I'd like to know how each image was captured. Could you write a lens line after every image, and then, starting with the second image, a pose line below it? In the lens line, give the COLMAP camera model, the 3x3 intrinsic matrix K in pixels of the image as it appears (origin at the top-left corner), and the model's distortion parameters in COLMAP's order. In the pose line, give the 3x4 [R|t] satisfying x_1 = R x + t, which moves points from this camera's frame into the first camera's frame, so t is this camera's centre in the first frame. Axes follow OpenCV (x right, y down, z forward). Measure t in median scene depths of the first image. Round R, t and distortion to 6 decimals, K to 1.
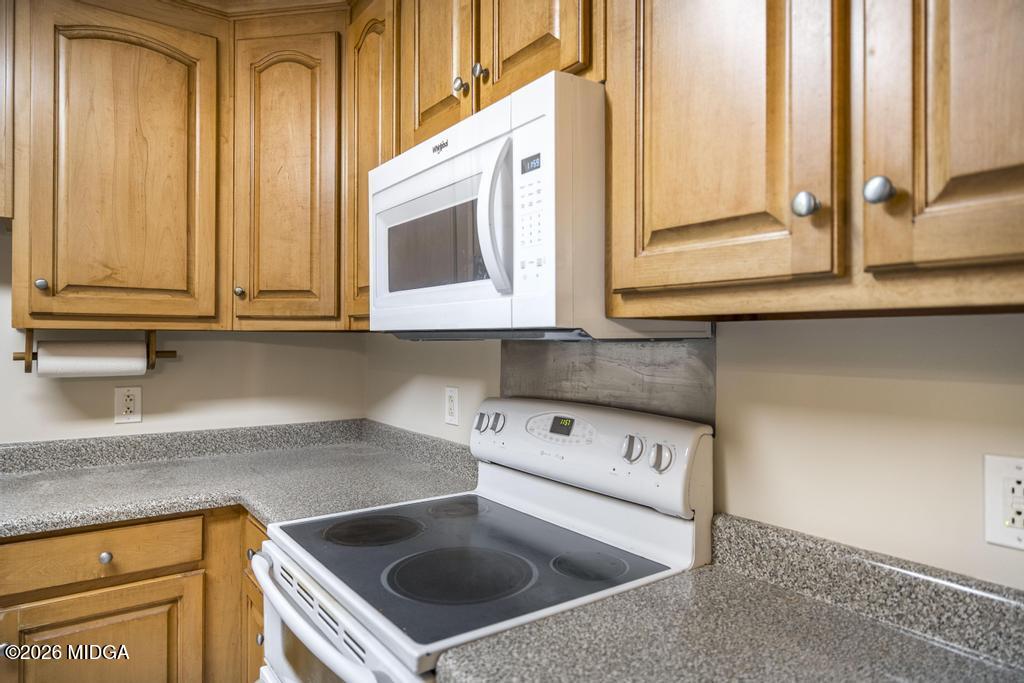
lens RADIAL K [[620.1, 0, 535.8], [0, 620.1, 341.5], [0, 0, 1]] dist [-0.010160, 0.005193]
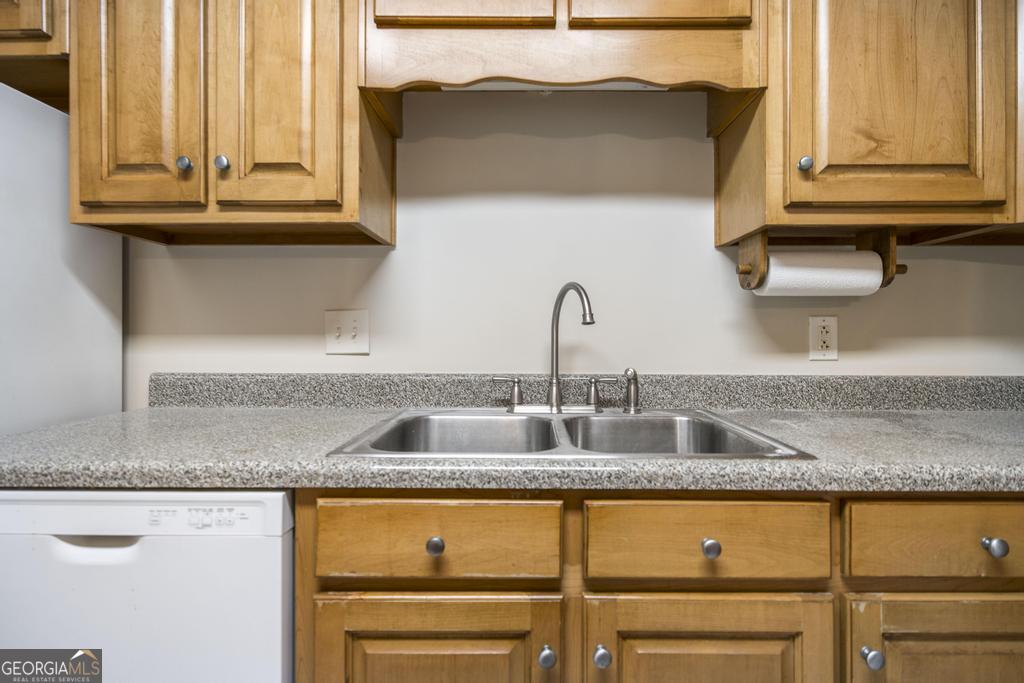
lens RADIAL K [[524.4, 0, 531.2], [0, 524.4, 333.9], [0, 0, 1]] dist [-0.002544, -0.001229]
pose [[0.800354, -0.005179, -0.599506, -0.685474], [0.000629, 0.999969, -0.007799, 0.125921], [0.599528, 0.005865, 0.800332, 0.269635]]
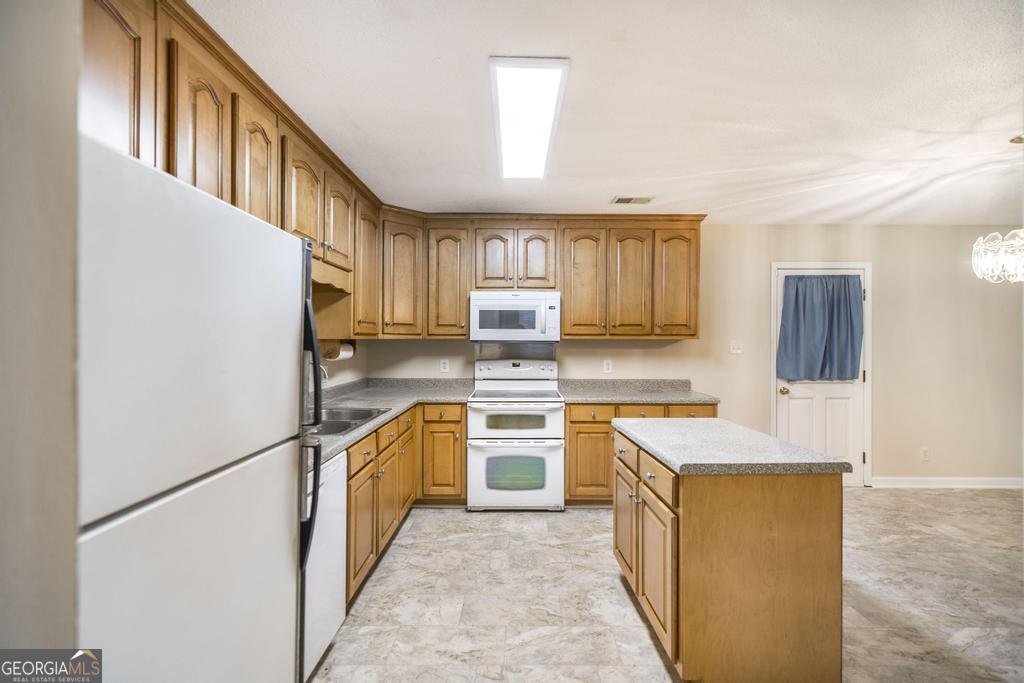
lens RADIAL K [[440.9, 0, 510.7], [0, 440.9, 339.0], [0, 0, 1]] dist [-0.000497, -0.000394]
pose [[0.599932, 0.000213, 0.800051, -1.837262], [-0.001315, 0.999999, 0.000720, -0.023358], [-0.800050, -0.001484, 0.599932, -0.521160]]
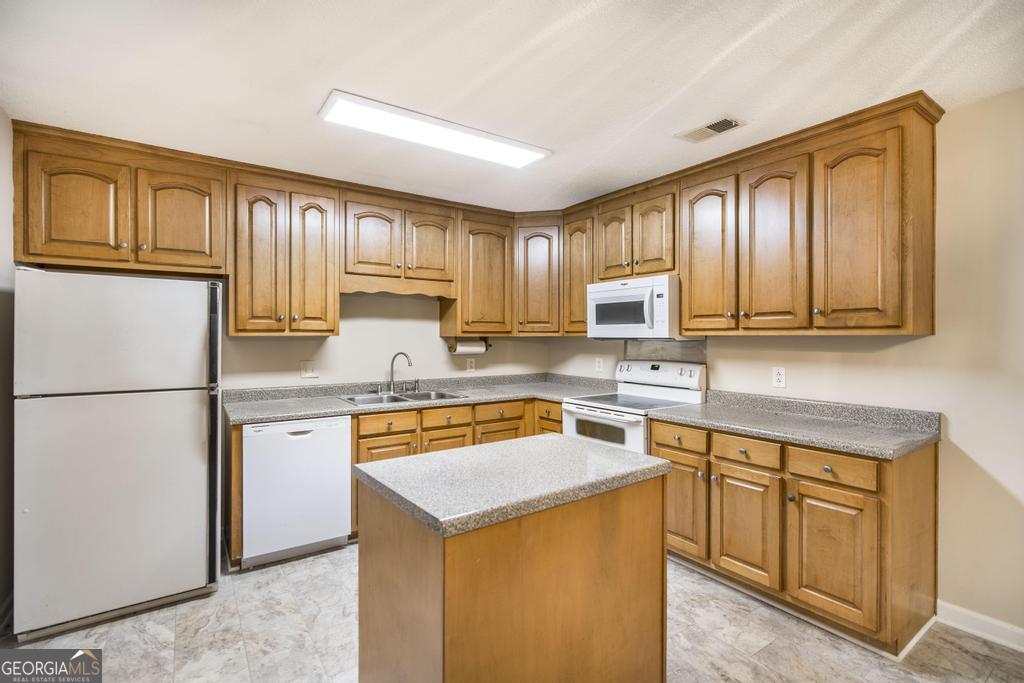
lens RADIAL K [[472.2, 0, 523.3], [0, 472.2, 337.3], [0, 0, 1]] dist [-0.005267, -0.000445]
pose [[0.999627, -0.002426, -0.027186, -0.477442], [0.002443, 0.999997, 0.000601, -0.018328], [0.027184, -0.000667, 0.999630, -1.206492]]
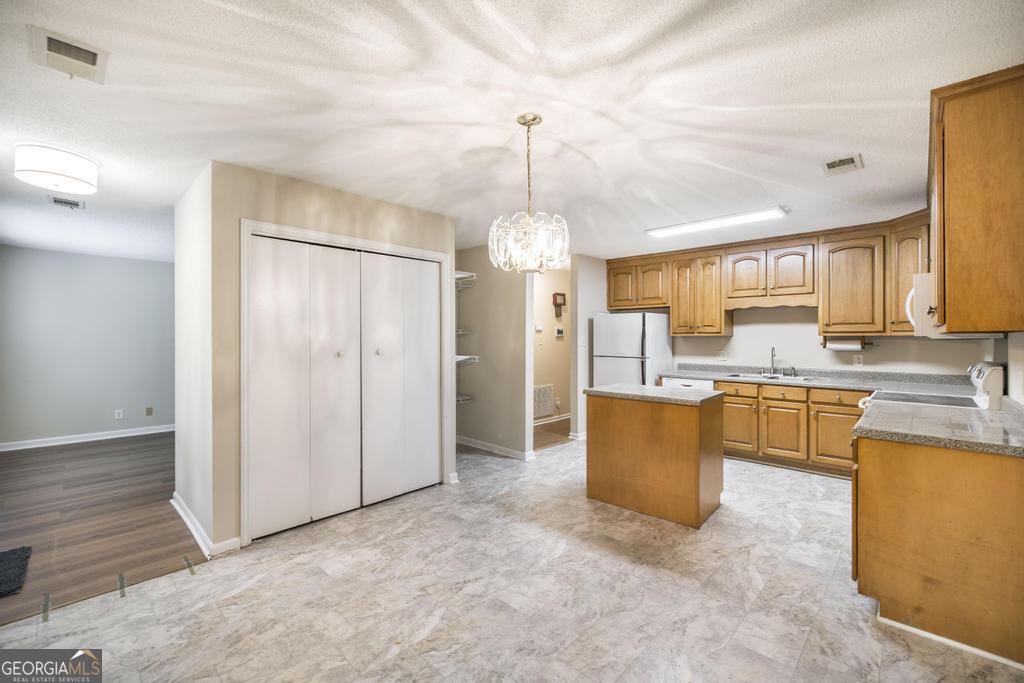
lens RADIAL K [[440.9, 0, 505.5], [0, 440.9, 334.2], [0, 0, 1]] dist [-0.000497, -0.000394]
pose [[0.150631, -0.009566, -0.988544, 1.470247], [-0.000785, 0.999952, -0.009796, -0.003810], [0.988590, 0.002252, 0.150616, -1.246387]]
